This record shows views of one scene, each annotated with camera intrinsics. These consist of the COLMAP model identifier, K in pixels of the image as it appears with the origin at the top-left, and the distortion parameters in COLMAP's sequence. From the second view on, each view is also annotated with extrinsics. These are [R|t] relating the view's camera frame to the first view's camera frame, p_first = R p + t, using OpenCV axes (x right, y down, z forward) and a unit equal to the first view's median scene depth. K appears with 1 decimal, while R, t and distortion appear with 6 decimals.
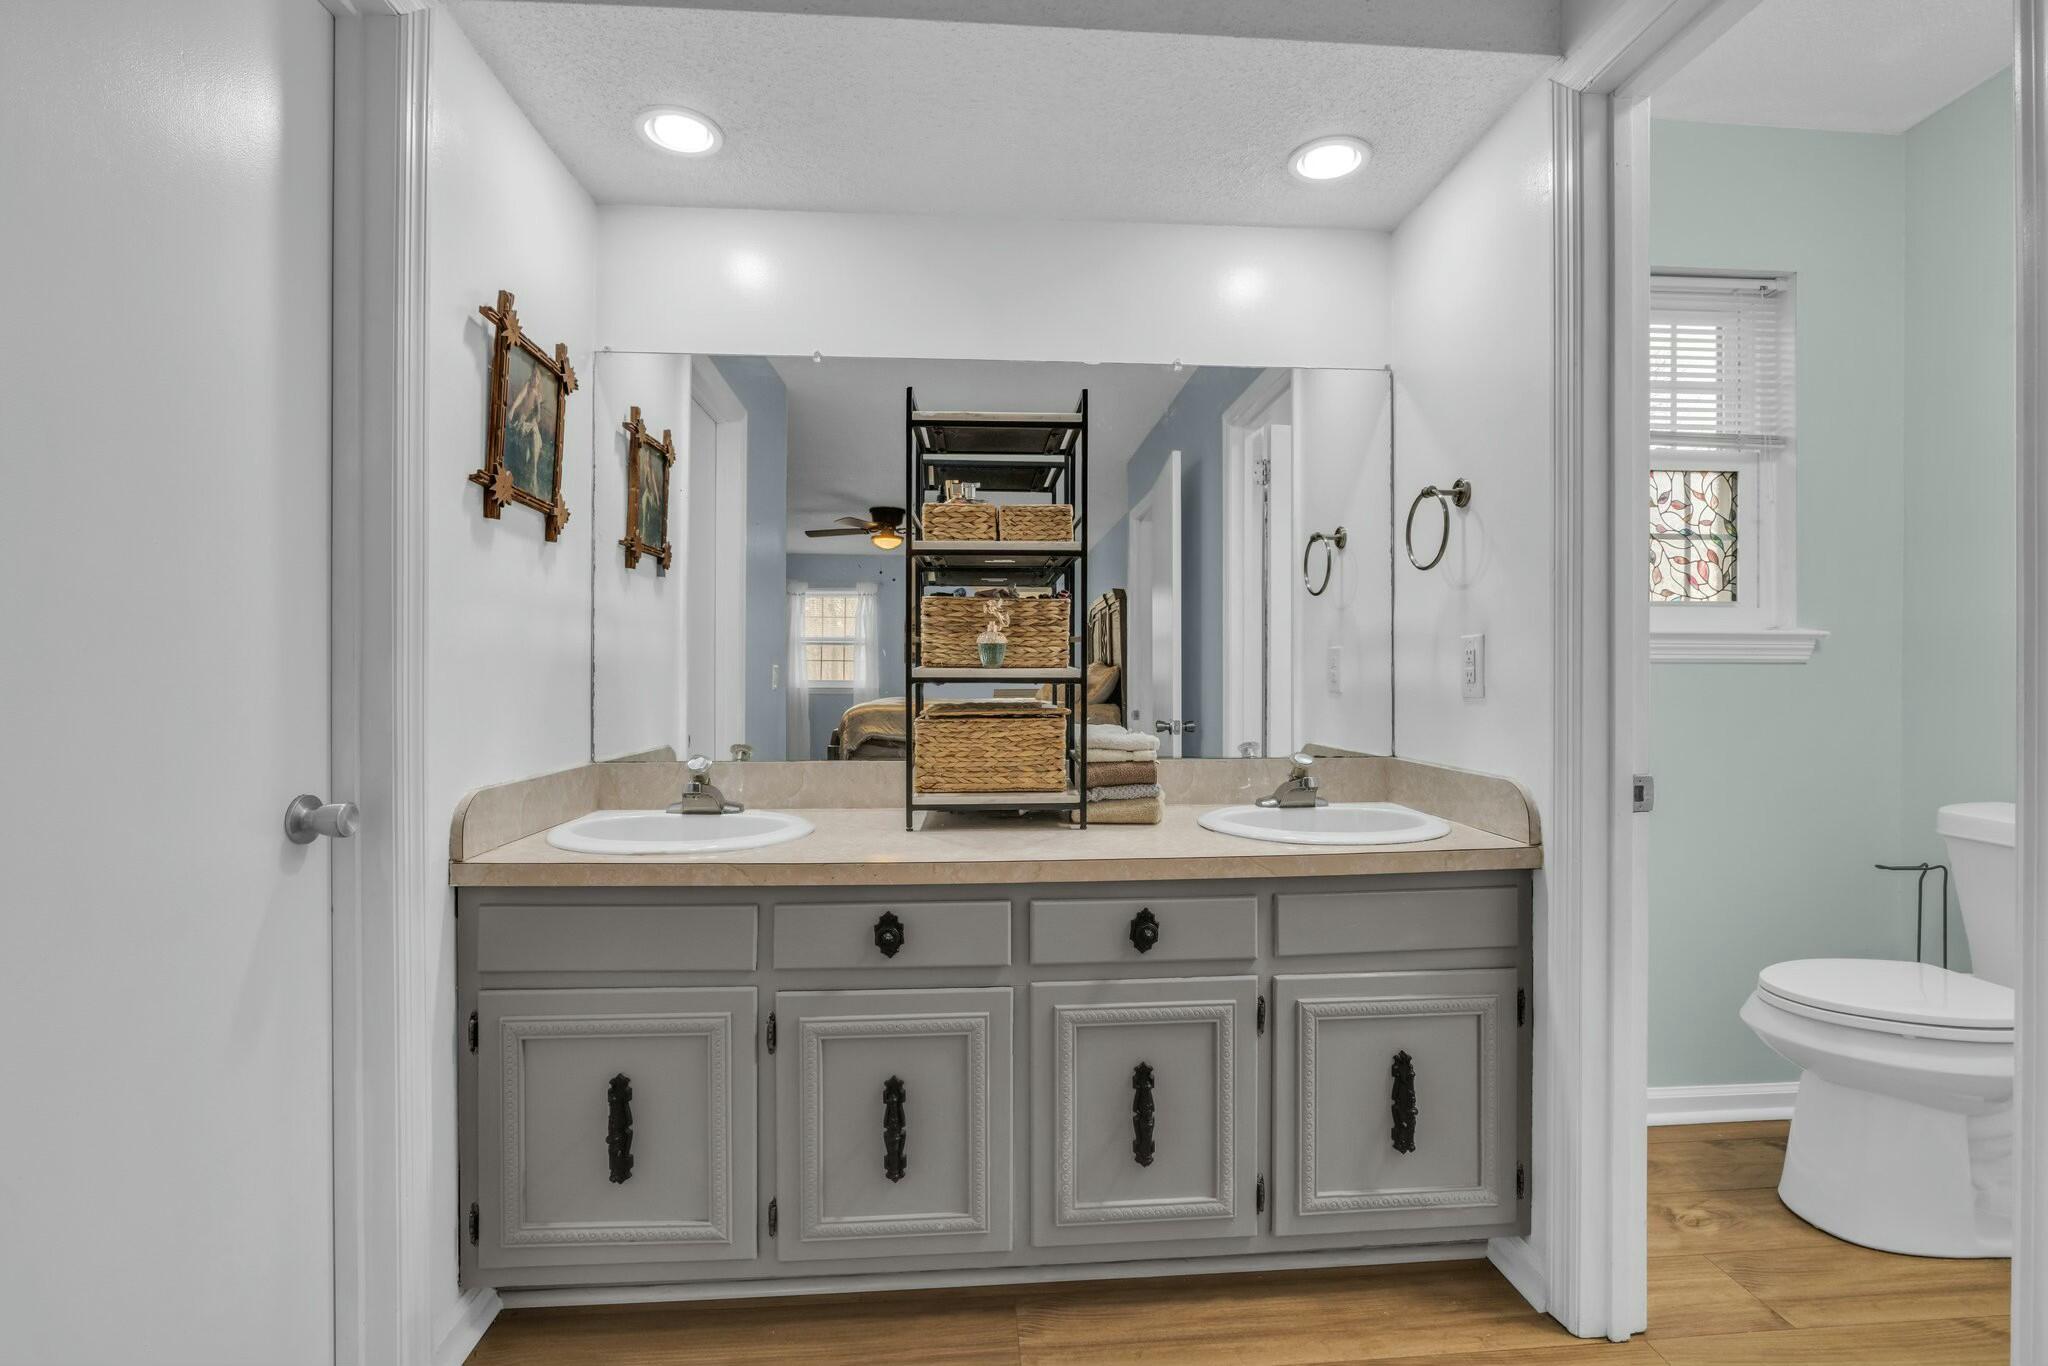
lens RADIAL K [[878.9, 0, 1019.7], [0, 878.9, 683.3], [0, 0, 1]] dist [0.001573, -0.001790]
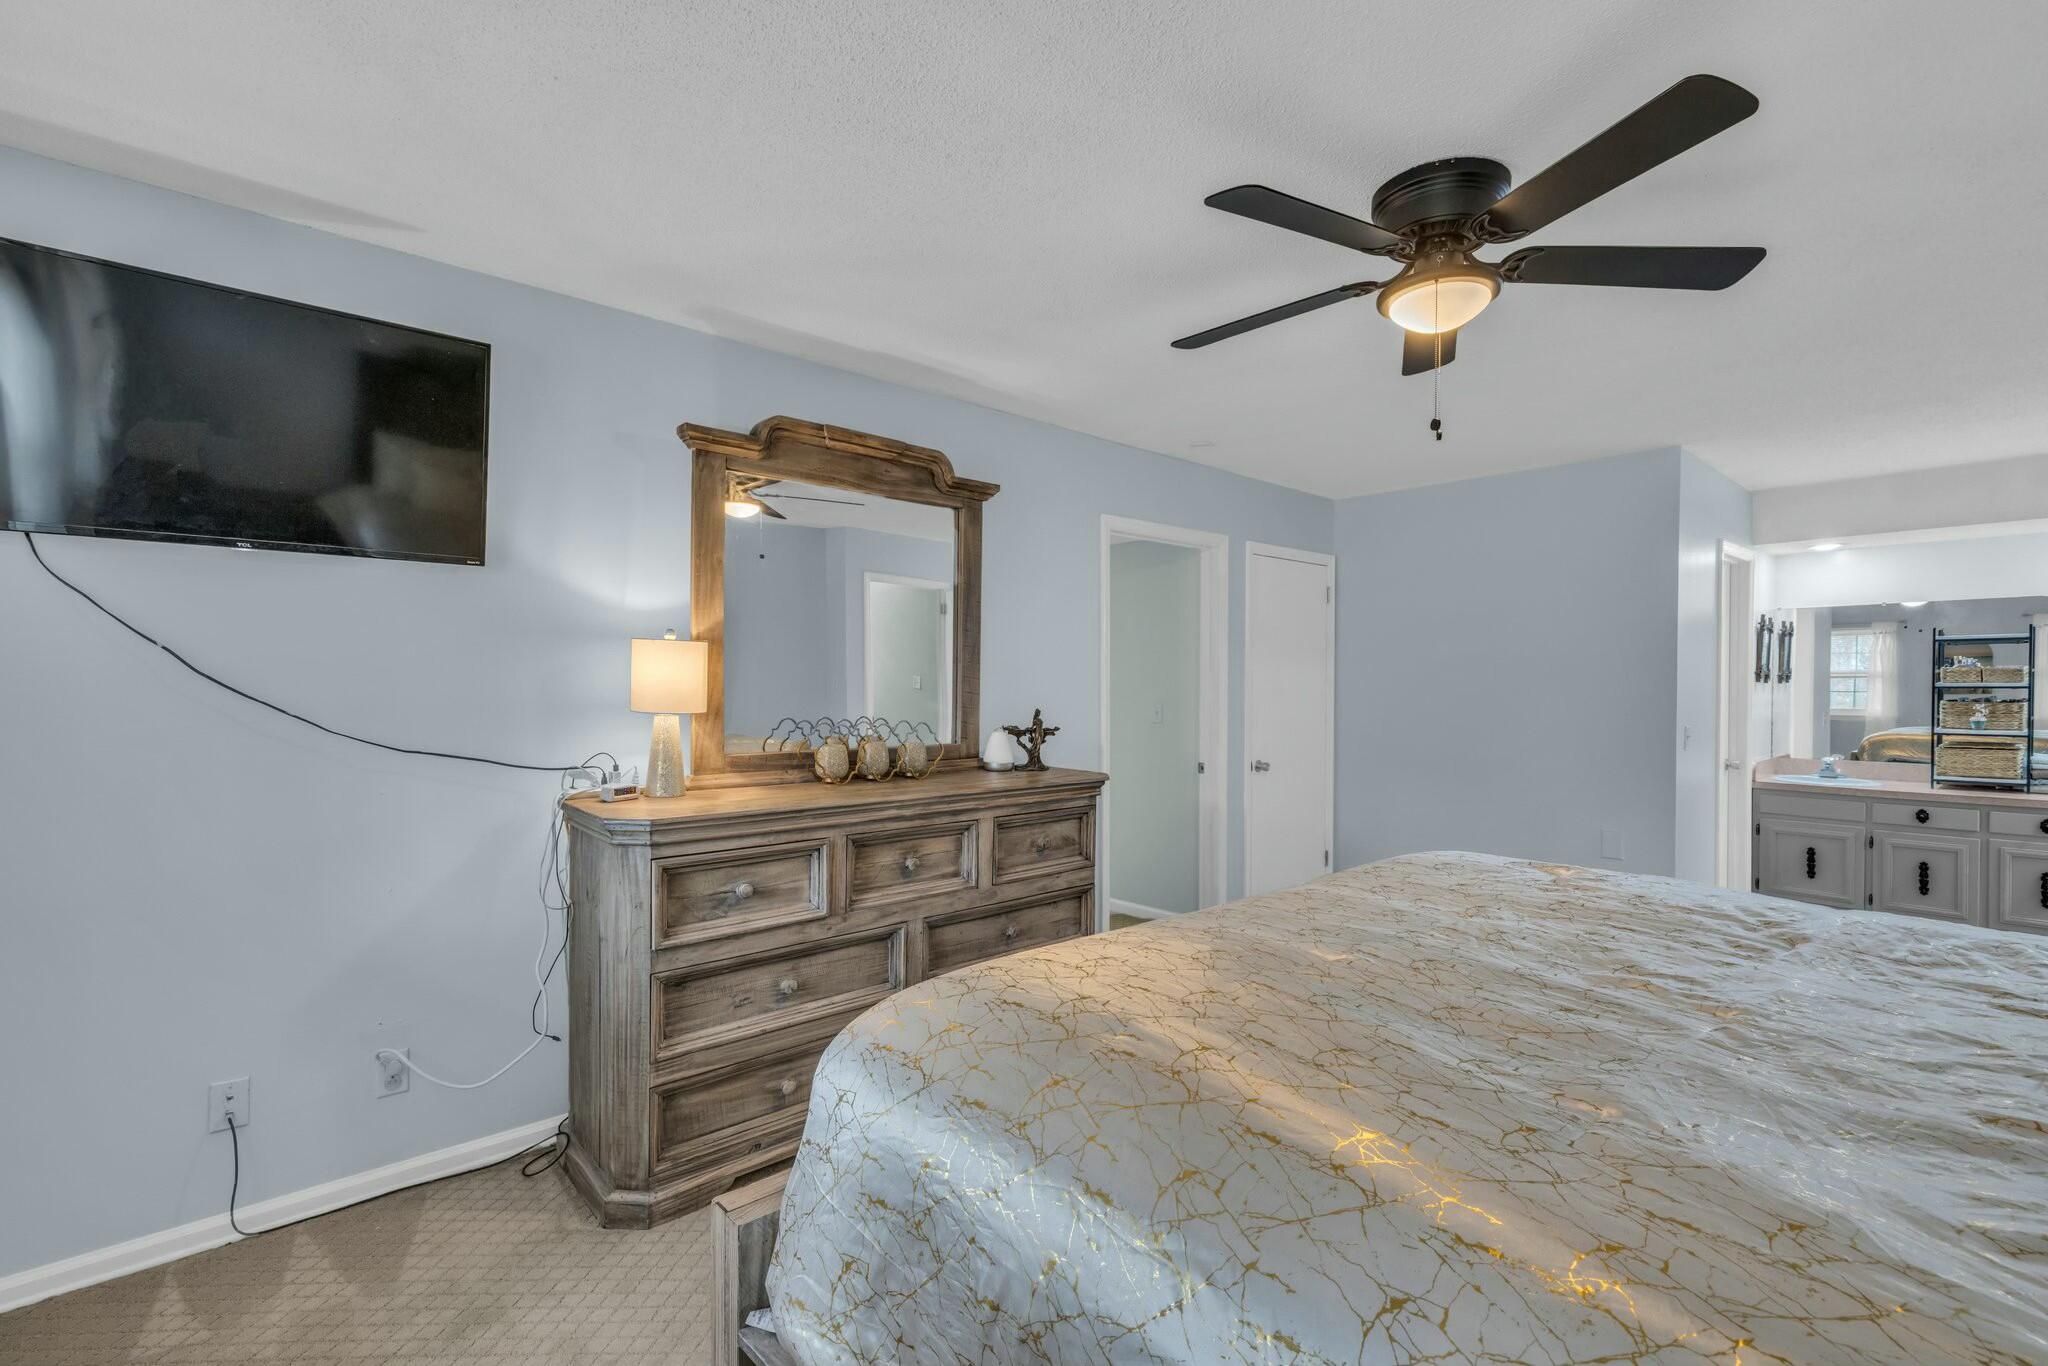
lens RADIAL K [[878.9, 0, 1029.0], [0, 878.9, 699.2], [0, 0, 1]] dist [0.001573, -0.001790]
pose [[0.599293, 0.011686, -0.800445, 0.371207], [-0.004866, 0.999928, 0.010956, -0.125170], [0.800515, -0.002671, 0.599306, -2.860050]]
